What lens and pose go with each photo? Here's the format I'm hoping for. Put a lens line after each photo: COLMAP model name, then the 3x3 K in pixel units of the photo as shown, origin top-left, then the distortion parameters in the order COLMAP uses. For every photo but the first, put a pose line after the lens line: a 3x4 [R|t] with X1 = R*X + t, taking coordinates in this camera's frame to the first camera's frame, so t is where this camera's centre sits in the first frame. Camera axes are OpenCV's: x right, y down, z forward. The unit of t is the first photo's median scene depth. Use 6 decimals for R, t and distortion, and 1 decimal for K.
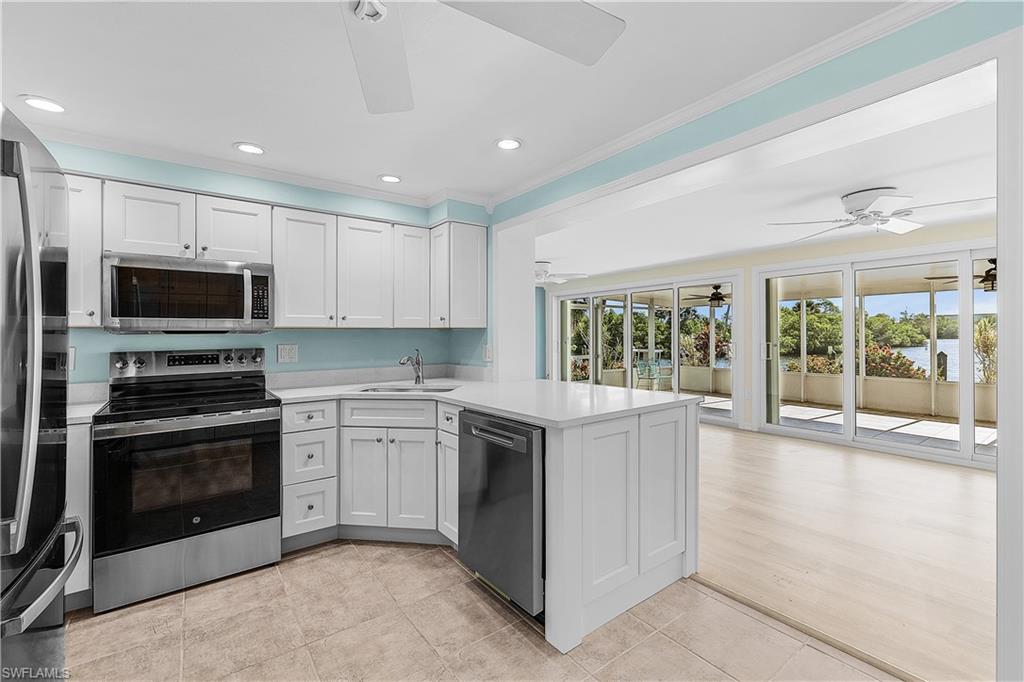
lens RADIAL K [[440.2, 0, 513.0], [0, 440.2, 338.5], [0, 0, 1]] dist [0.001764, 0.000441]
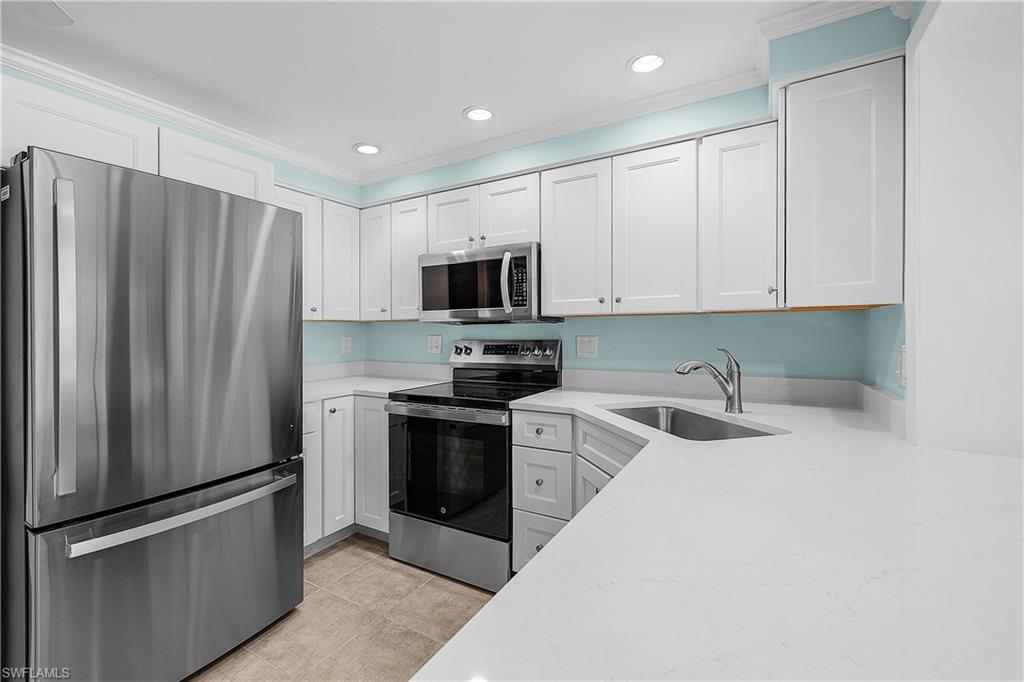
lens RADIAL K [[440.2, 0, 509.8], [0, 440.2, 330.6], [0, 0, 1]] dist [0.001764, 0.000441]
pose [[0.397292, 0.009677, -0.917641, 0.217541], [0.000970, 0.999939, 0.010965, -0.005979], [0.917692, -0.005246, 0.397259, 0.632235]]
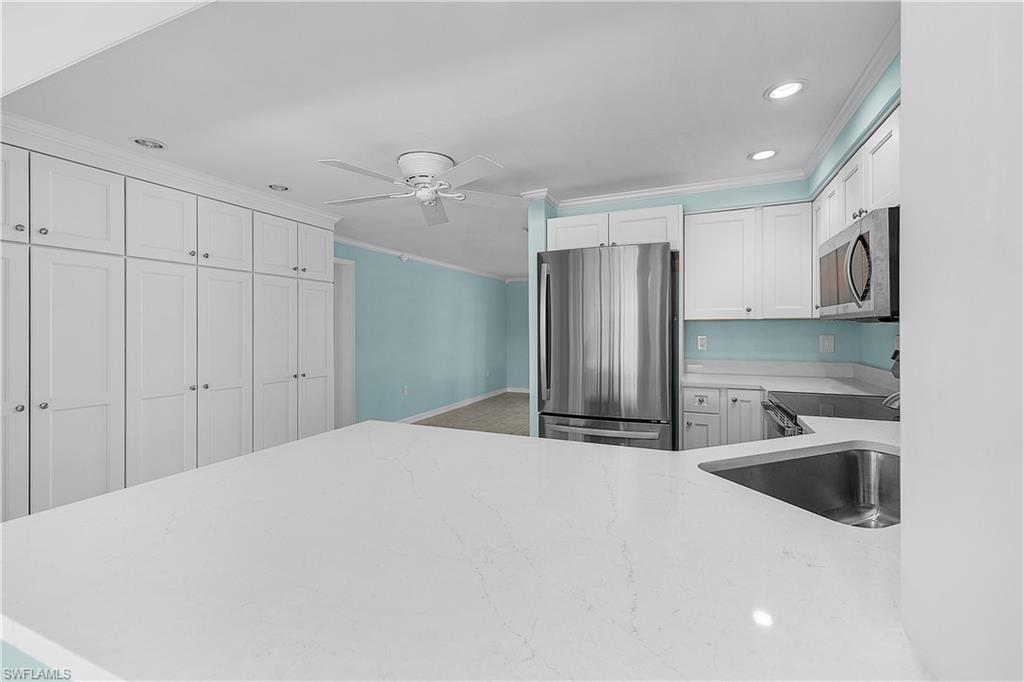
lens RADIAL K [[440.2, 0, 510.6], [0, 440.2, 332.1], [0, 0, 1]] dist [0.001764, 0.000441]
pose [[-0.858618, 0.015491, -0.512382, 0.216469], [0.013549, 0.999880, 0.007523, -0.004120], [0.512437, -0.000483, -0.858725, 1.275931]]
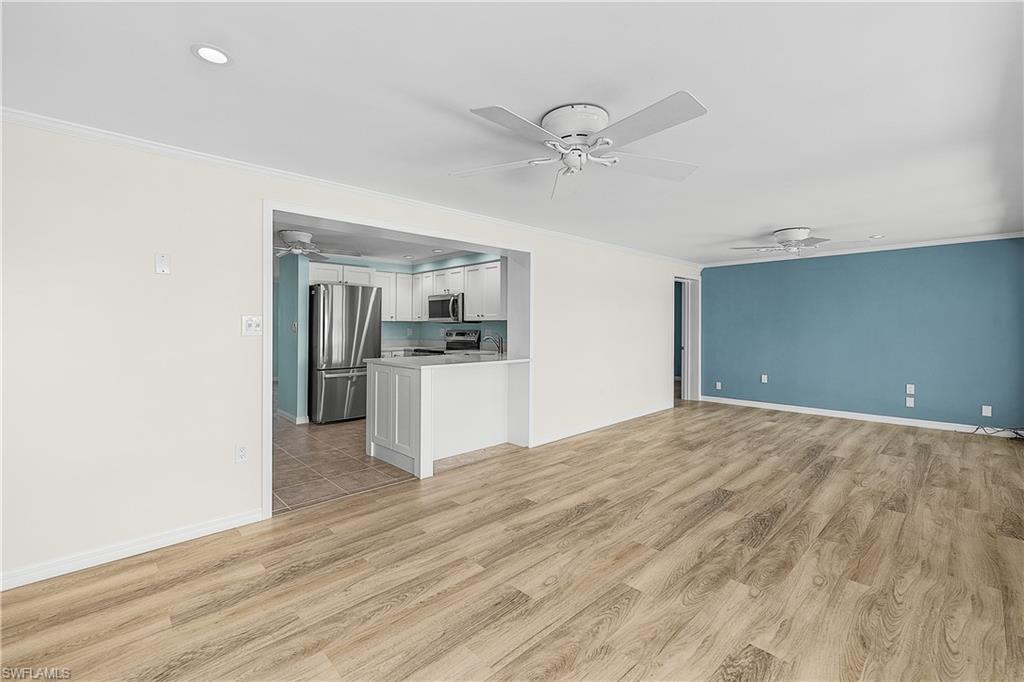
lens RADIAL K [[440.2, 0, 512.3], [0, 440.2, 332.3], [0, 0, 1]] dist [0.001764, 0.000441]
pose [[0.123415, 0.023134, -0.992085, 1.765997], [-0.006991, 0.999724, 0.022442, -0.018895], [0.992331, 0.004166, 0.123543, 1.003135]]
